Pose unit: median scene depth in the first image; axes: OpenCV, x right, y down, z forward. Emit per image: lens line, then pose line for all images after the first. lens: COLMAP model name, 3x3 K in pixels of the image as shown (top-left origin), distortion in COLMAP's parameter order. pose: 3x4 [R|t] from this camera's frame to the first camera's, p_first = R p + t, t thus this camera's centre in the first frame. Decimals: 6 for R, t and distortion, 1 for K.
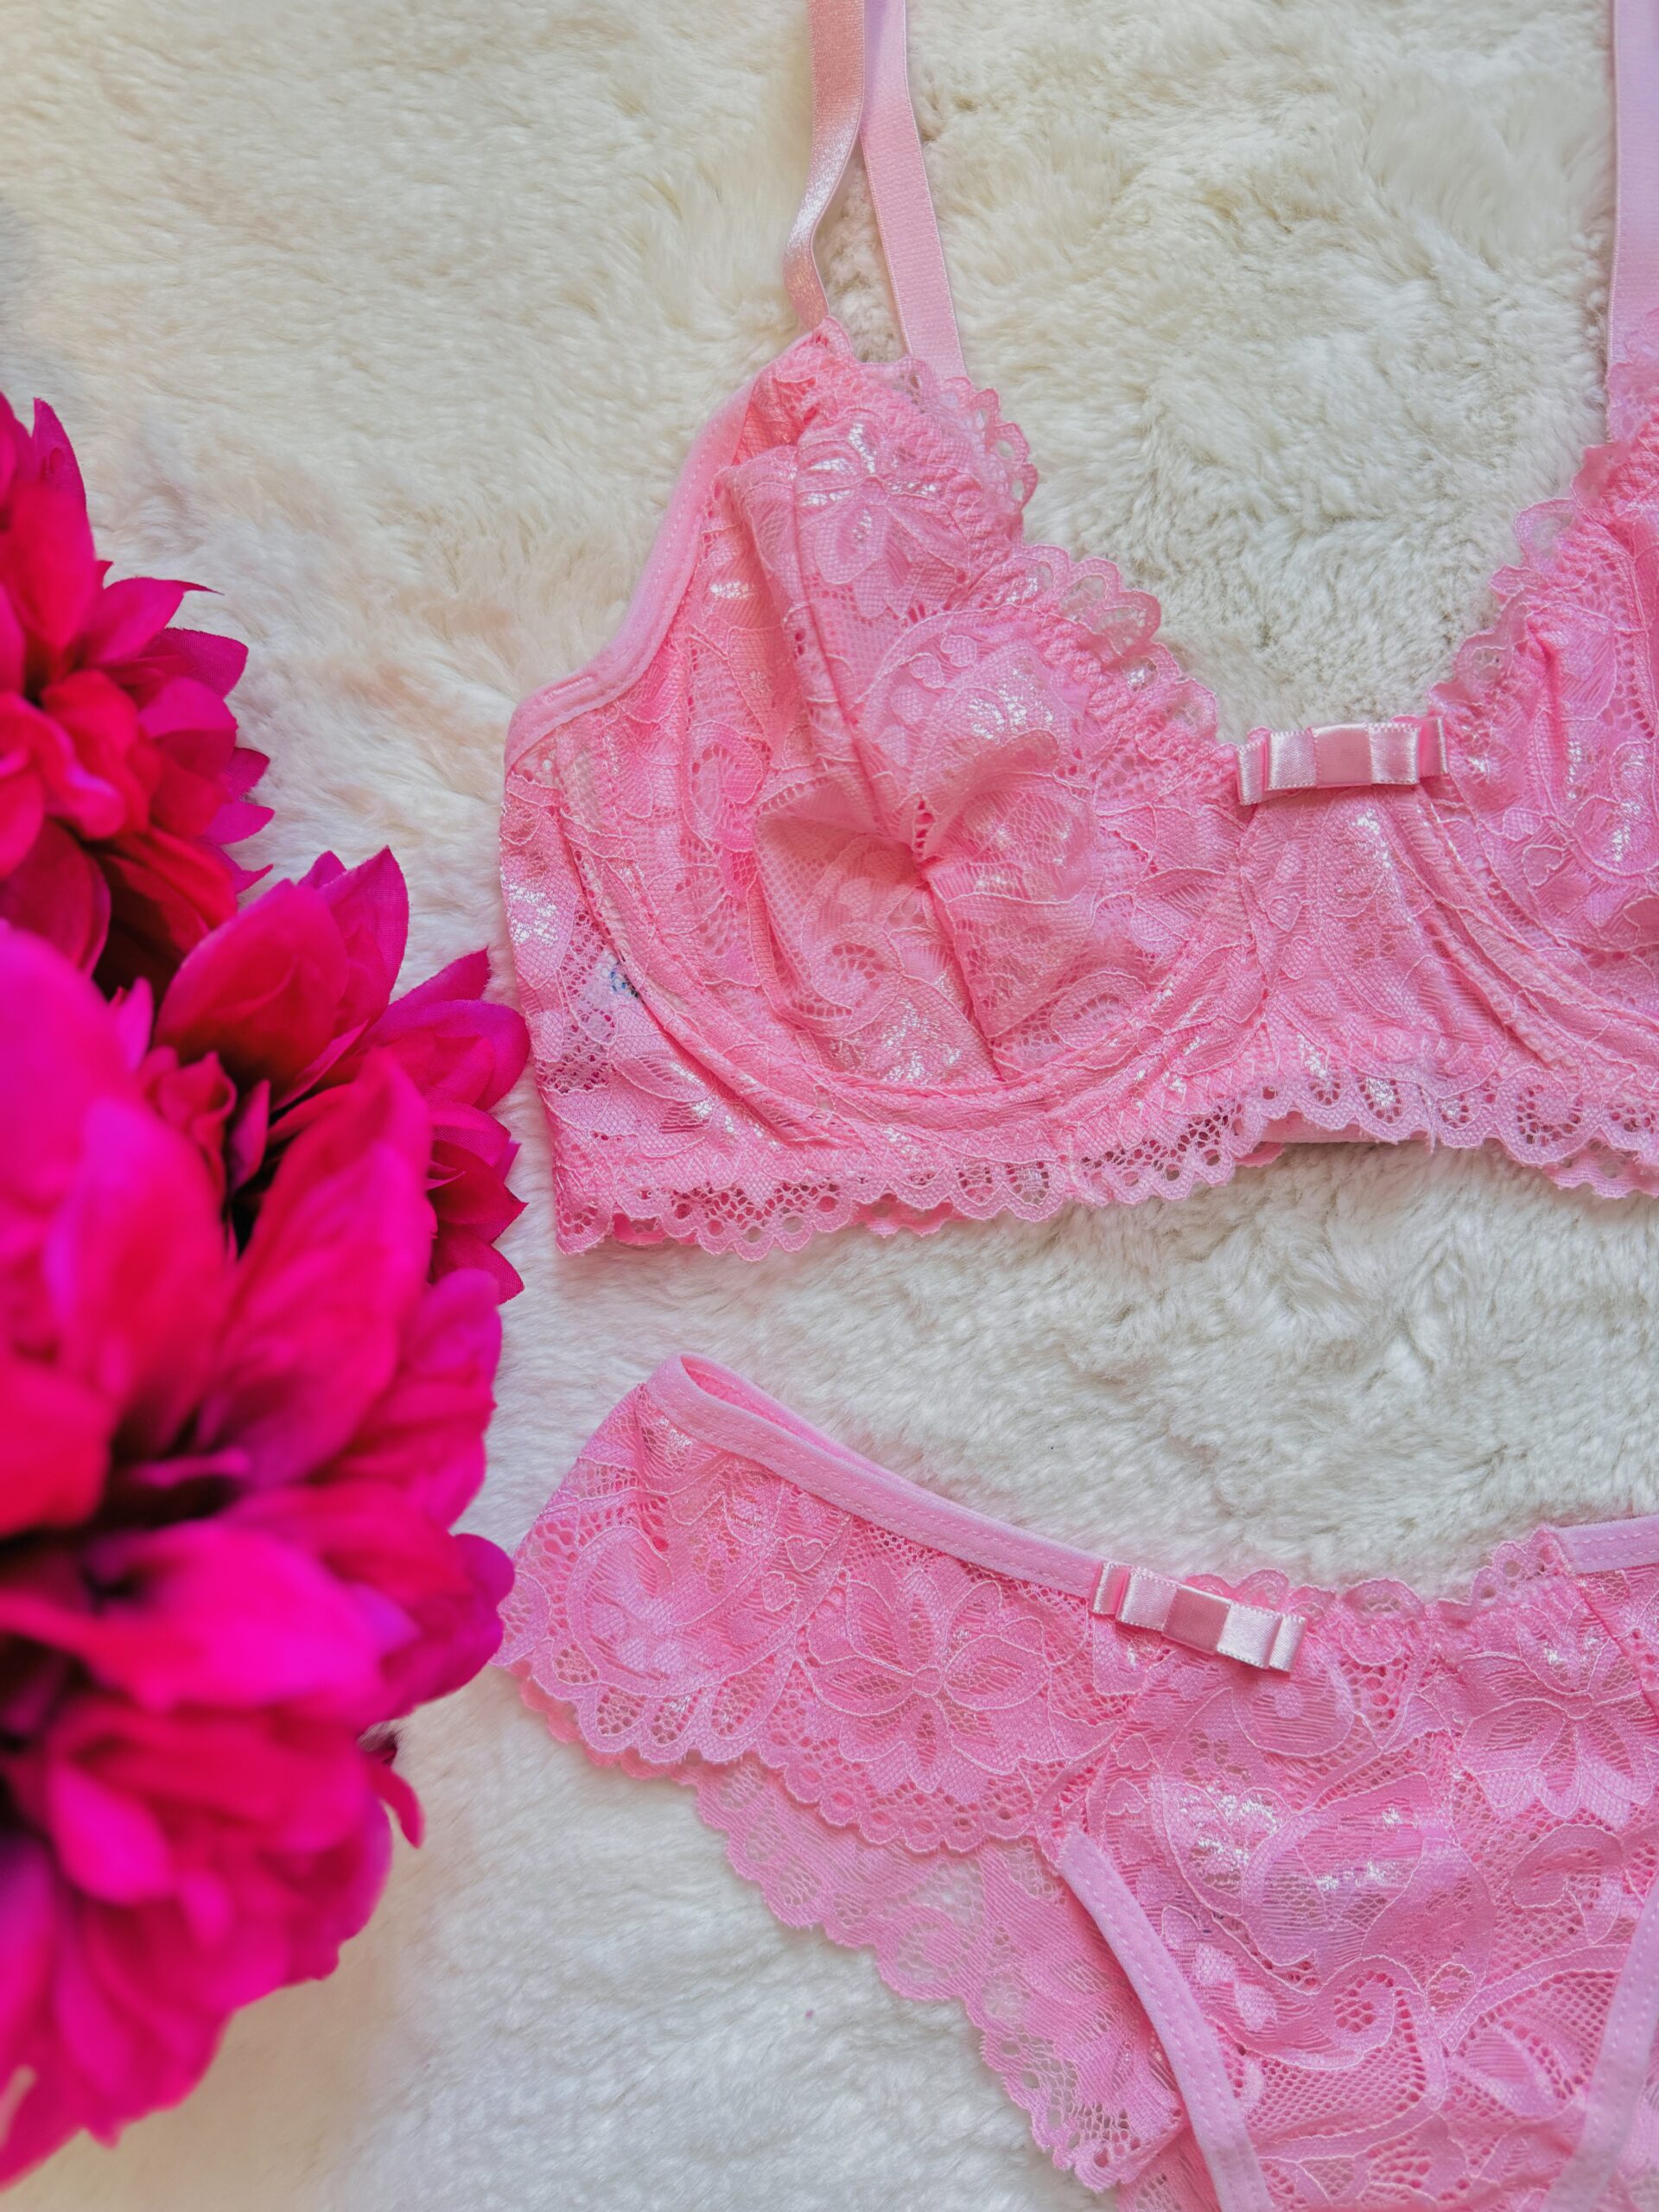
lens RADIAL K [[1642.4, 0, 823.7], [0, 1642.4, 1126.3], [0, 0, 1]] dist [0.204245, -0.436416]
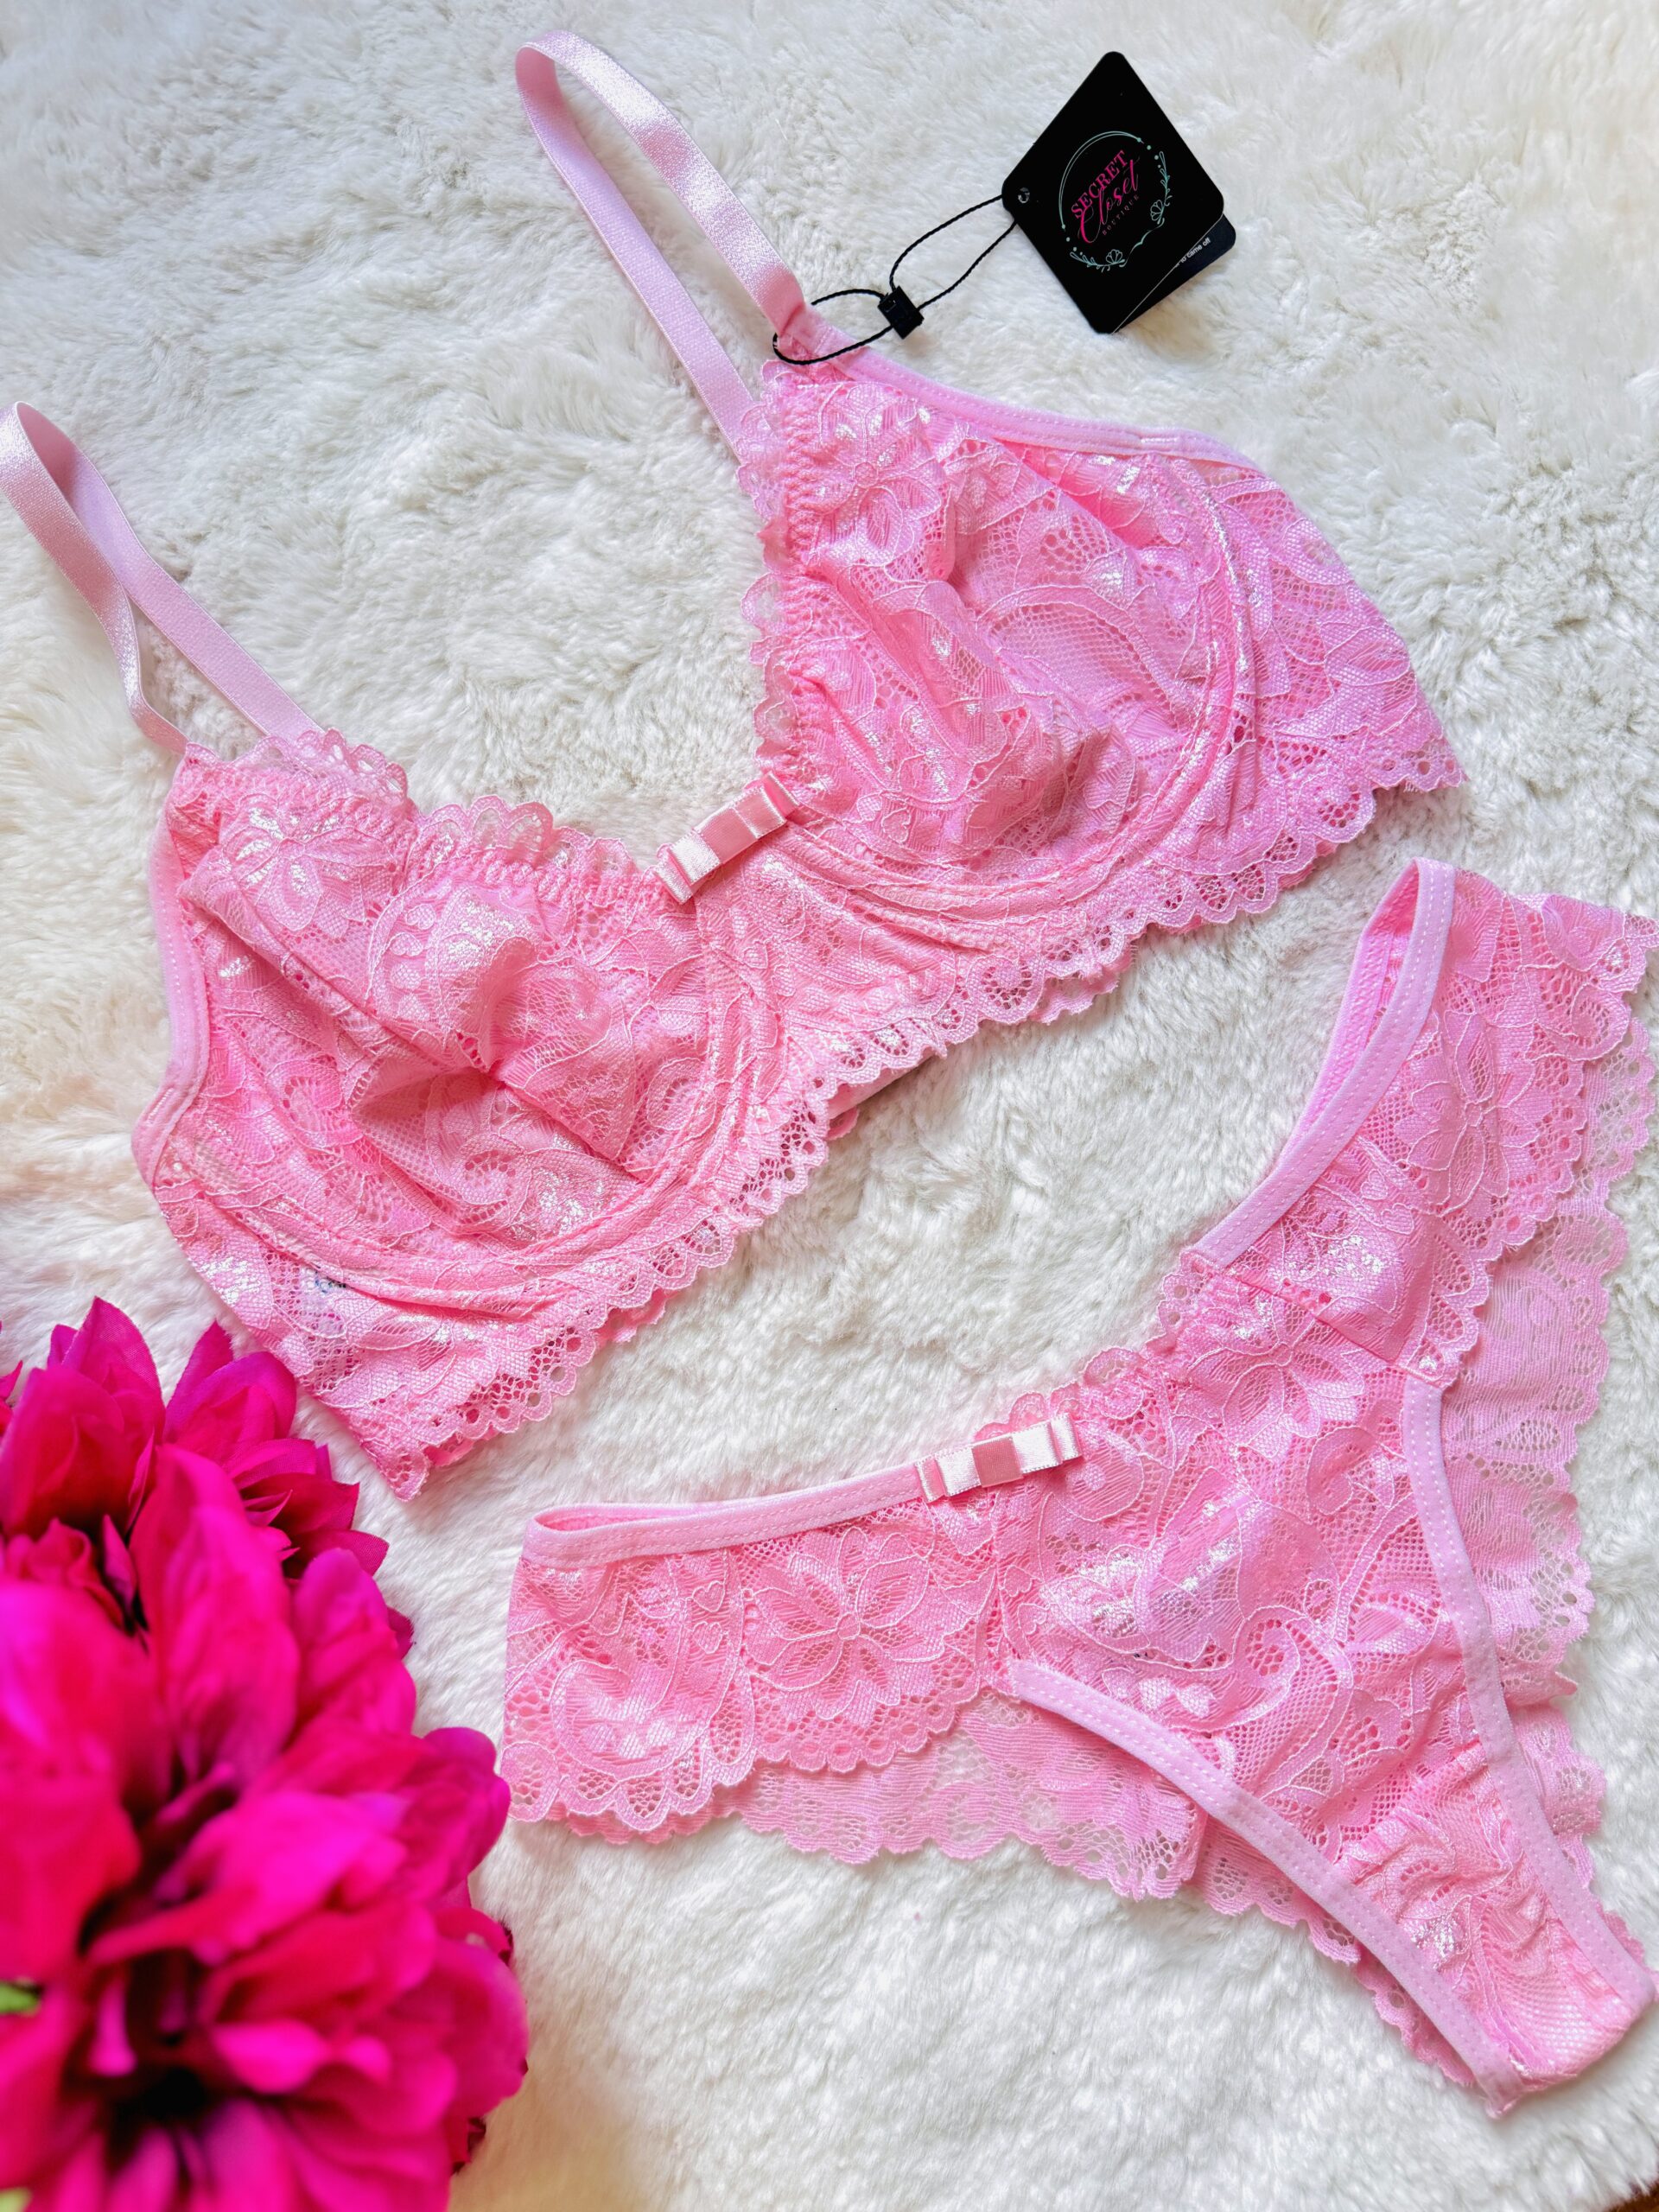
lens RADIAL K [[1642.4, 0, 823.7], [0, 1642.4, 1126.3], [0, 0, 1]] dist [0.204245, -0.436416]
pose [[0.838733, -0.533061, 0.111234, 0.108233], [0.538148, 0.842619, -0.019735, 0.035052], [-0.083208, 0.076412, 0.993598, -0.253508]]
